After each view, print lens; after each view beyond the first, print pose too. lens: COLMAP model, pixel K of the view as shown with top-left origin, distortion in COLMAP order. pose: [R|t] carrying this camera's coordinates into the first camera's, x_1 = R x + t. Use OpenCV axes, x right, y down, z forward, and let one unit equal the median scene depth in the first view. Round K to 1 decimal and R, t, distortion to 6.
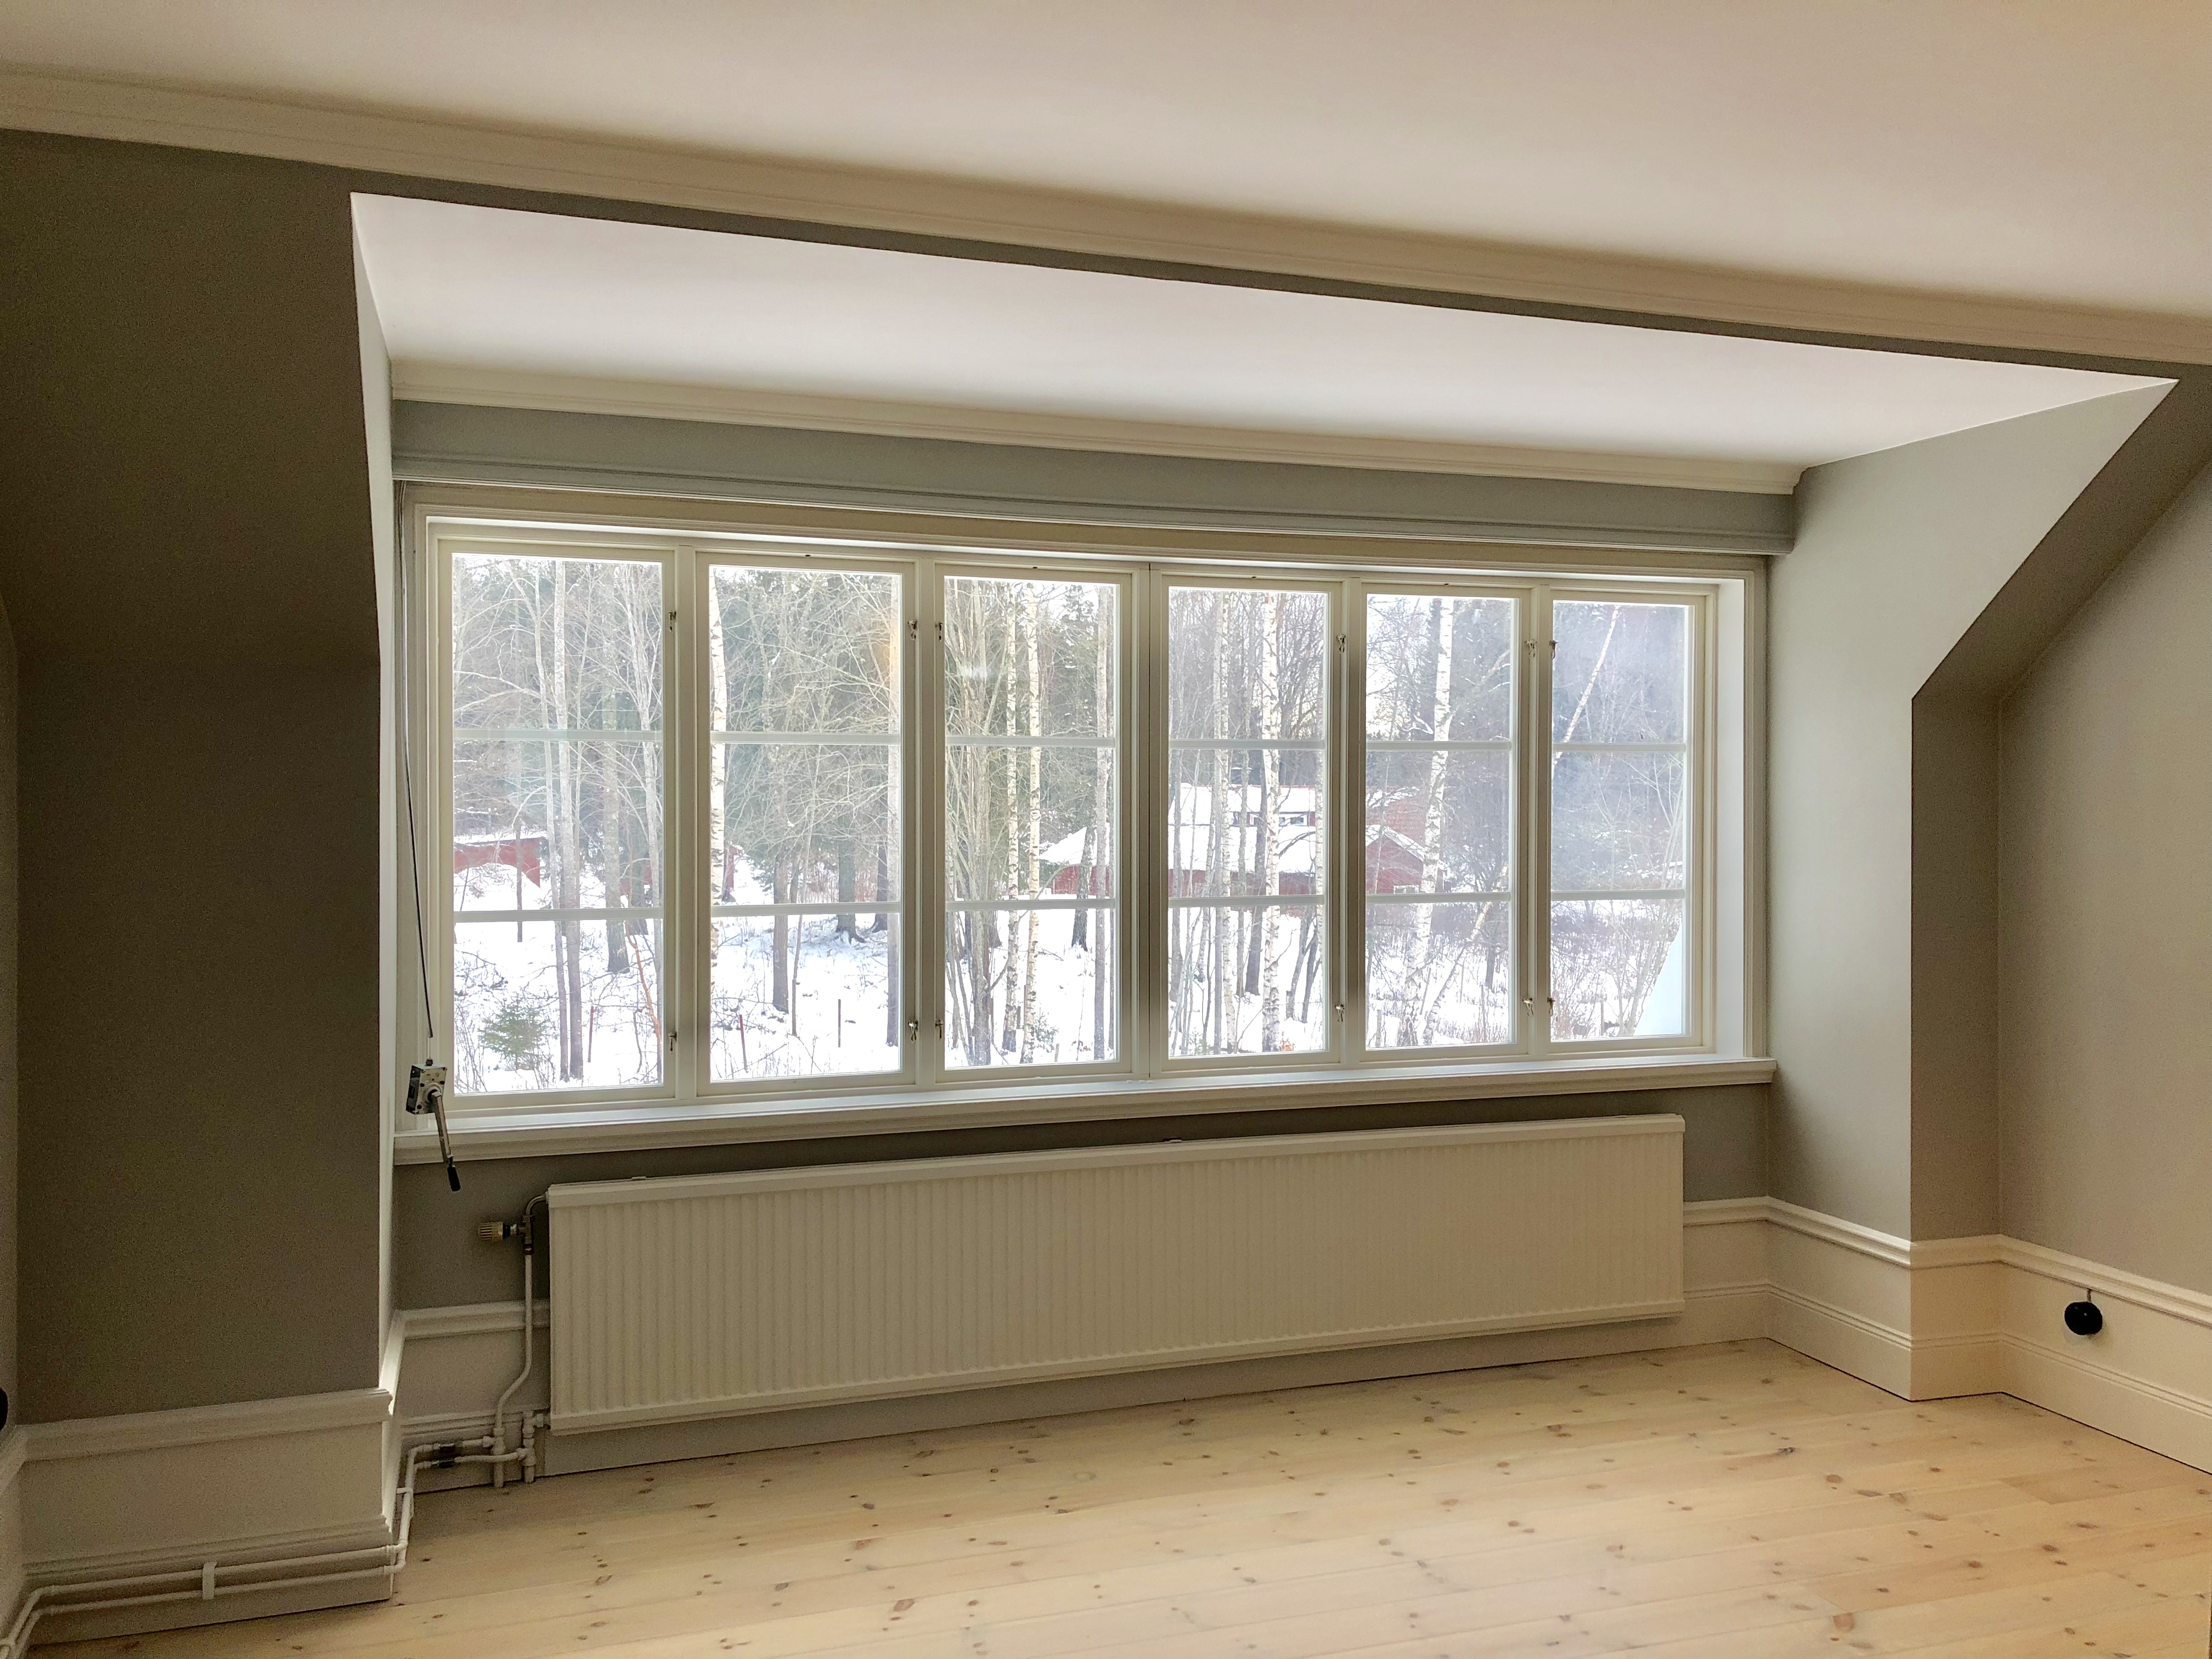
lens RADIAL K [[1825.7, 0, 1106.8], [0, 1825.7, 829.6], [0, 0, 1]] dist [0.037741, -0.020911]
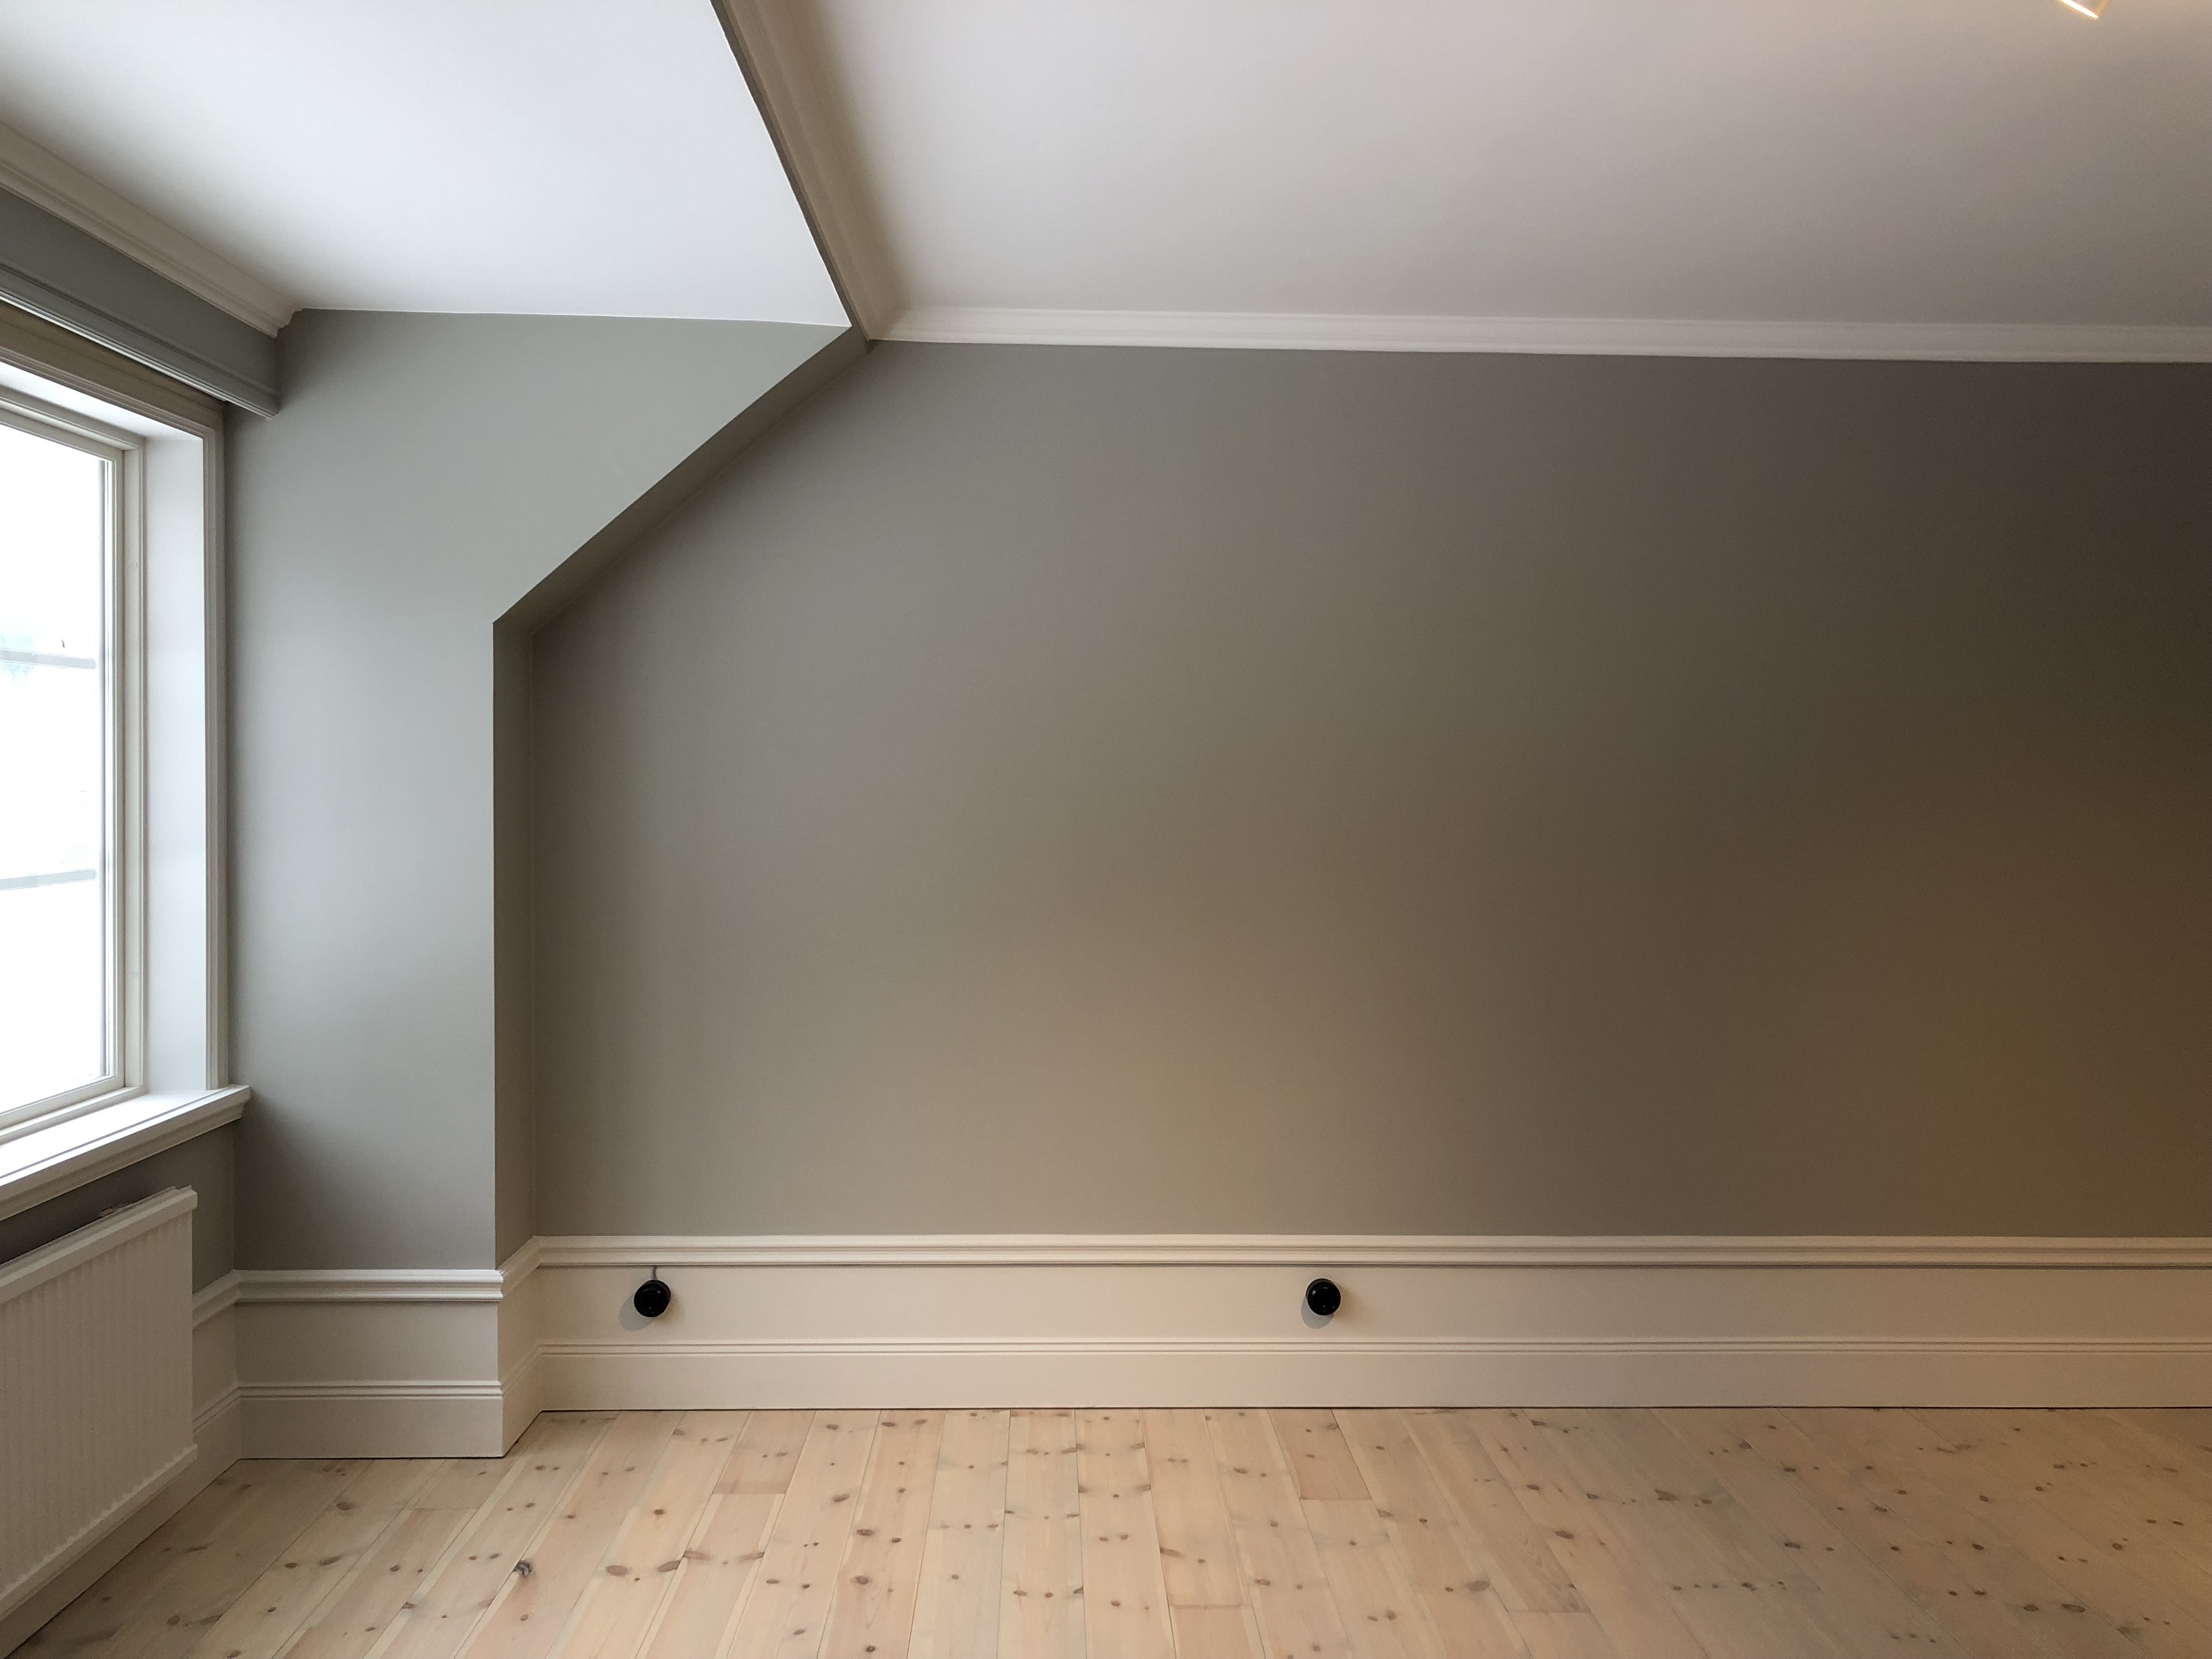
lens RADIAL K [[1825.7, 0, 1108.9], [0, 1825.7, 833.0], [0, 0, 1]] dist [0.037741, -0.020911]
pose [[0.287674, -0.036014, 0.957051, -0.281848], [0.009008, 0.999350, 0.034898, -0.002929], [-0.957686, -0.001418, 0.287812, 0.494078]]
